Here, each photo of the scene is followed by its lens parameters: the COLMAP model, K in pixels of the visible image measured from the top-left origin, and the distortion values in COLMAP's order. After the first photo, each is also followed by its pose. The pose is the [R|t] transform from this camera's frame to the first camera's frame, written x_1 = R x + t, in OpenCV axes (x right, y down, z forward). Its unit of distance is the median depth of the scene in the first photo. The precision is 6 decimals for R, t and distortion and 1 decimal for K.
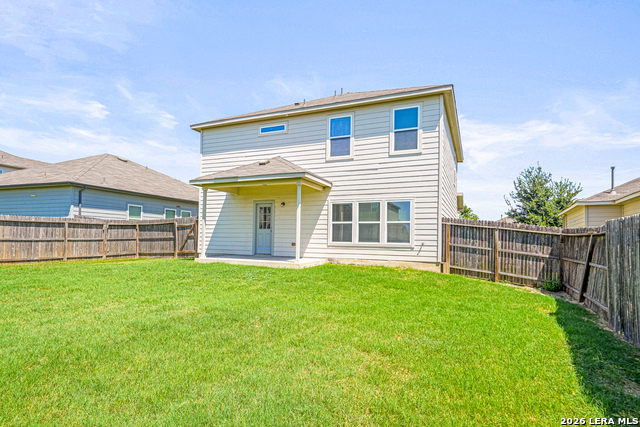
lens RADIAL K [[344.8, 0, 327.9], [0, 344.8, 215.1], [0, 0, 1]] dist [0.001014, 0.000138]
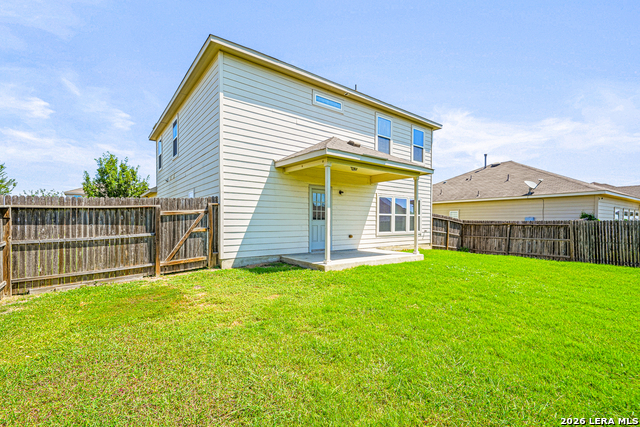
lens RADIAL K [[279.0, 0, 319.3], [0, 279.0, 218.1], [0, 0, 1]] dist [0.009647, 0.000284]
pose [[0.493622, -0.001217, 0.869676, -0.829751], [-0.053143, 0.998088, 0.031560, 0.015180], [-0.868052, -0.061796, 0.492613, 0.715984]]
